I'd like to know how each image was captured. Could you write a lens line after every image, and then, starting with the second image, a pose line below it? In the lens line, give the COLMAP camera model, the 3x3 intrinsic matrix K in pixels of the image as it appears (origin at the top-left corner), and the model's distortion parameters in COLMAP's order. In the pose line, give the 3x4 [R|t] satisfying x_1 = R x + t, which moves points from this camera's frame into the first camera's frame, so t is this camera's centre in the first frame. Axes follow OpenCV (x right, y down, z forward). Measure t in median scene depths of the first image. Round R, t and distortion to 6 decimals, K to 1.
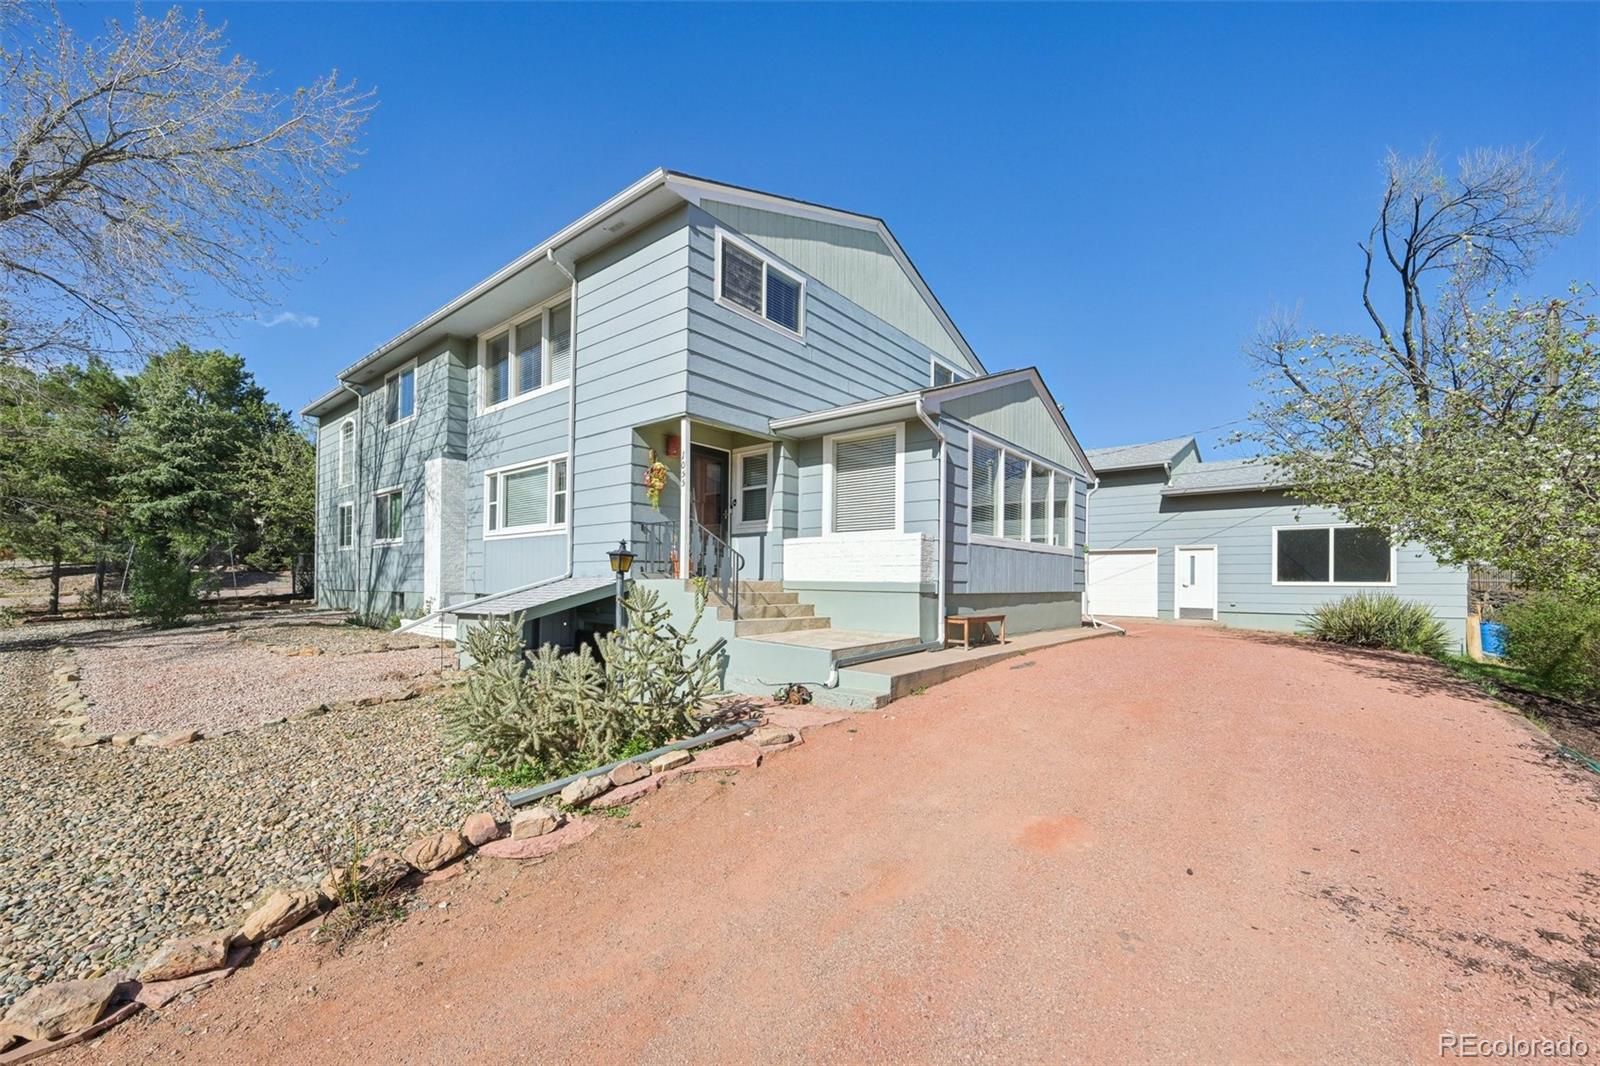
lens RADIAL K [[633.4, 0, 817.9], [0, 633.4, 581.8], [0, 0, 1]] dist [-0.001476, -0.000111]
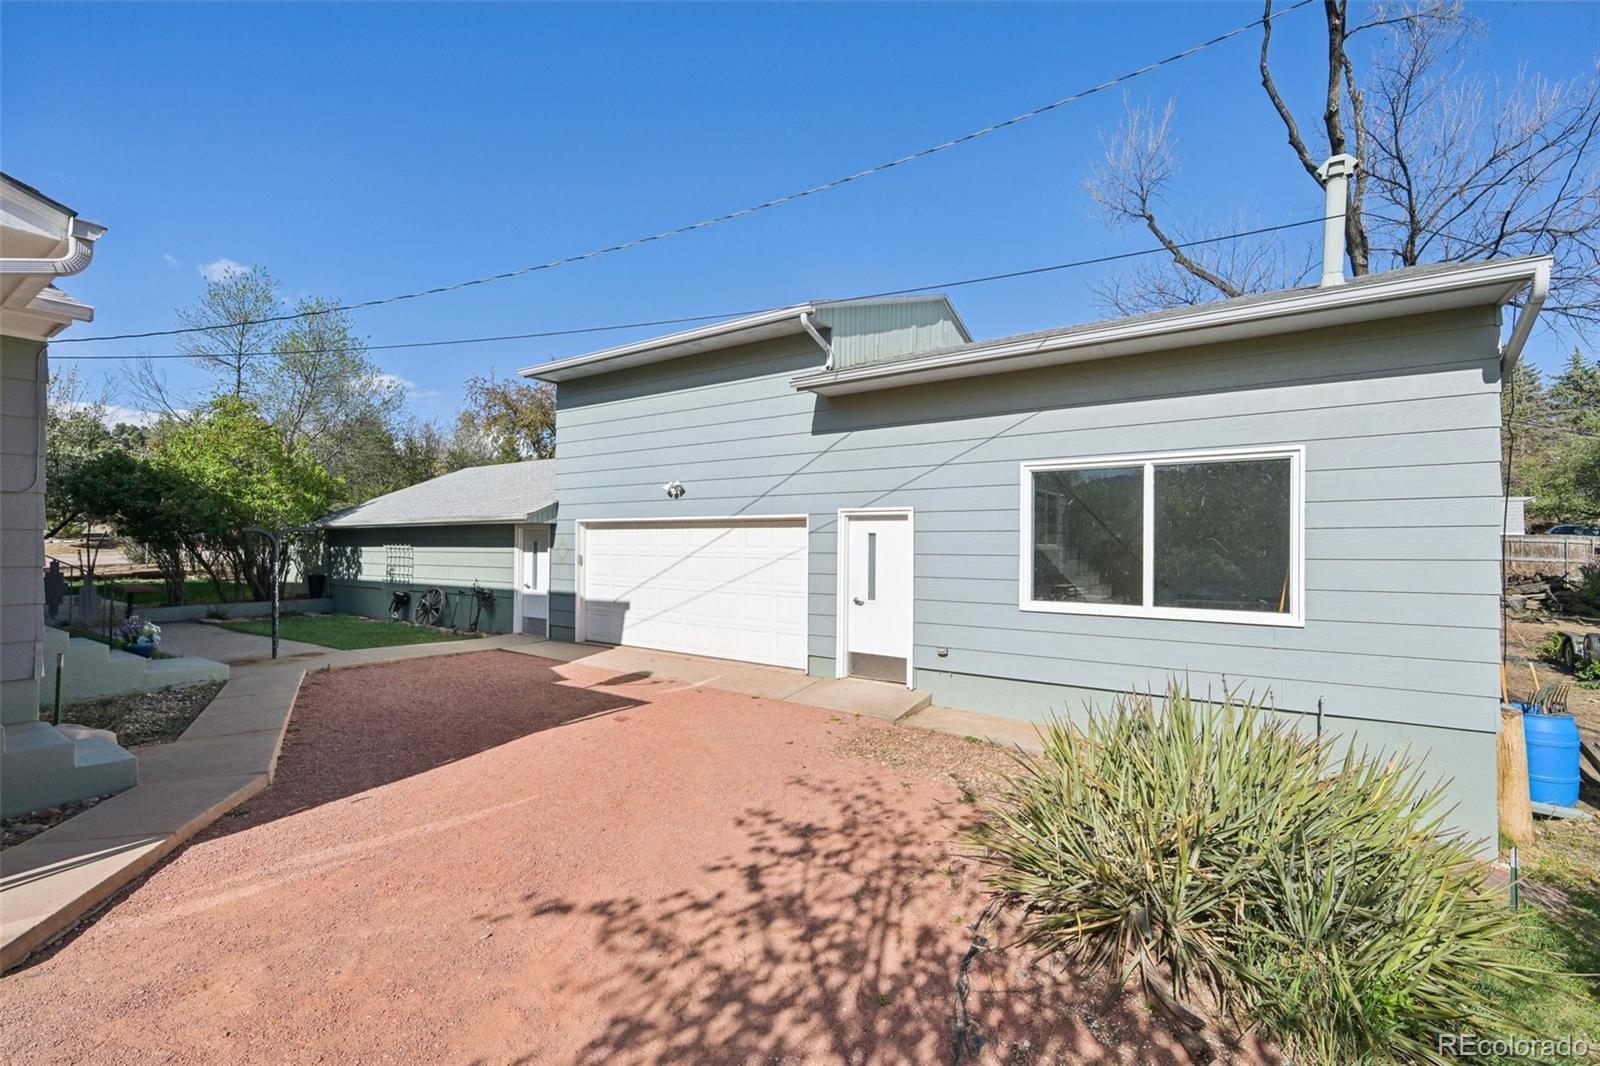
lens RADIAL K [[685.7, 0, 798.1], [0, 685.7, 539.4], [0, 0, 1]] dist [-0.002890, -0.000216]
pose [[0.996465, -0.004475, 0.083893, 0.506711], [0.004679, 0.999987, -0.002230, -0.035941], [-0.083882, 0.002615, 0.996472, 0.542639]]
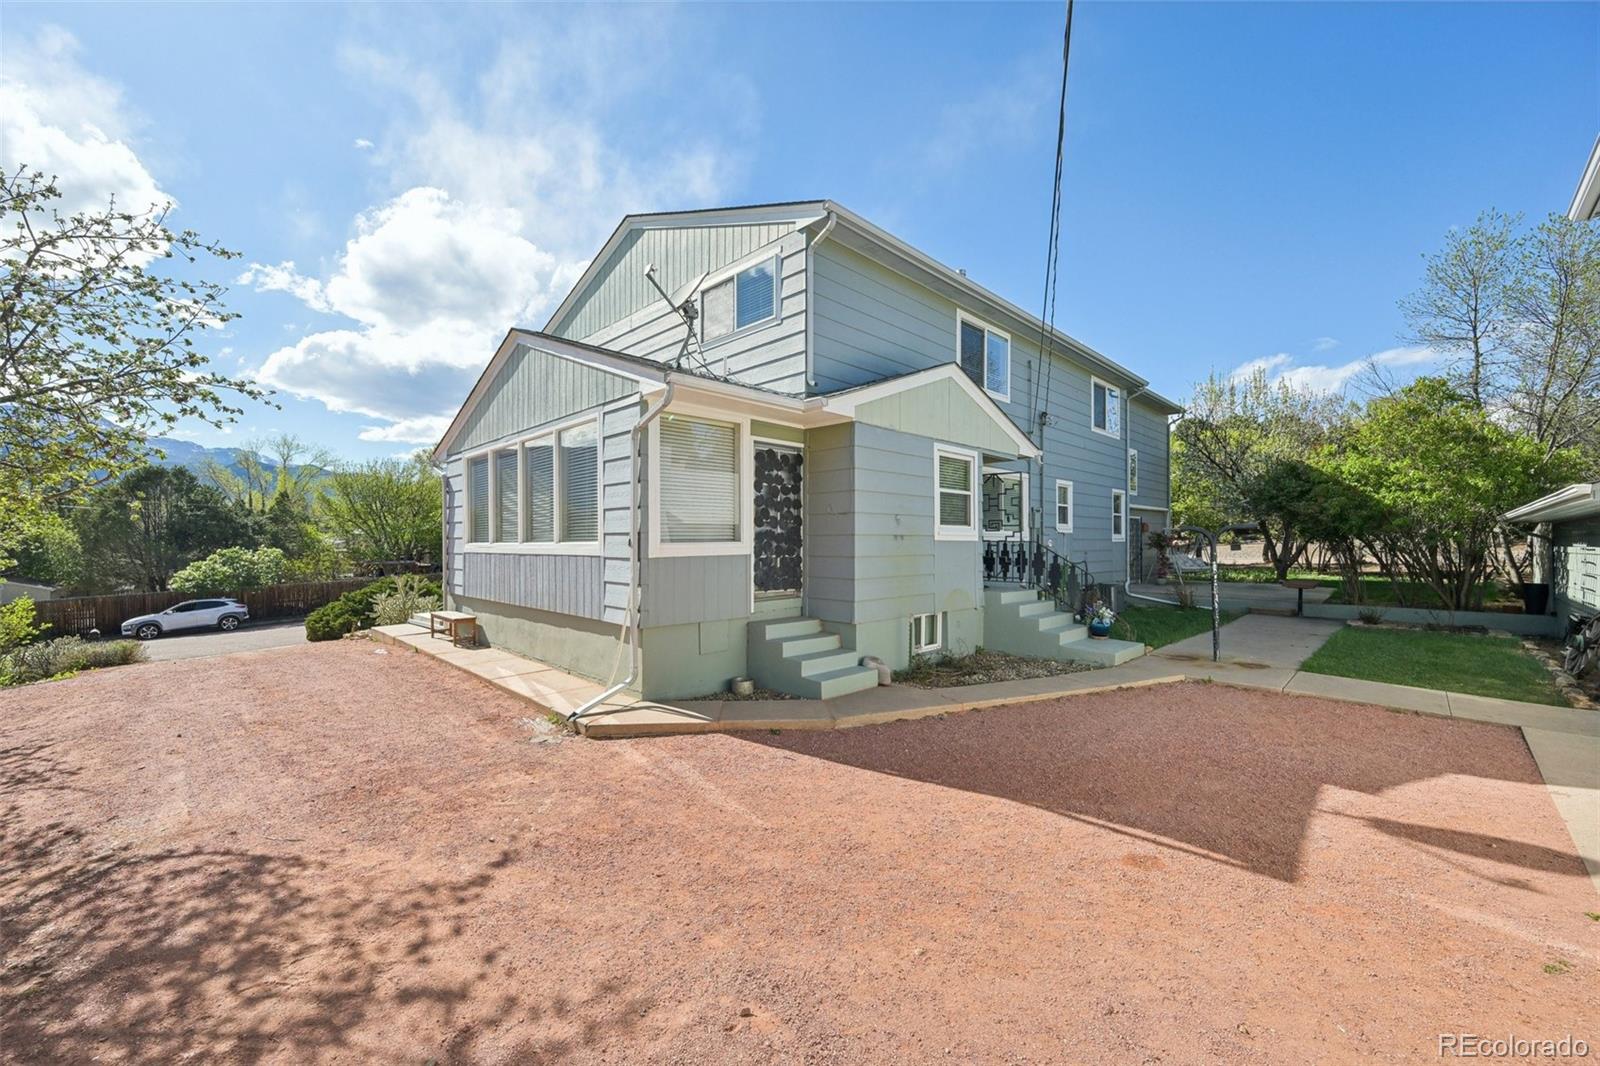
lens RADIAL K [[633.4, 0, 799.0], [0, 633.4, 540.2], [0, 0, 1]] dist [-0.001476, -0.000111]
pose [[-0.119456, -0.017300, -0.992689, 0.809193], [0.006383, 0.999814, -0.018192, -0.022711], [0.992819, -0.008510, -0.119323, 1.236201]]
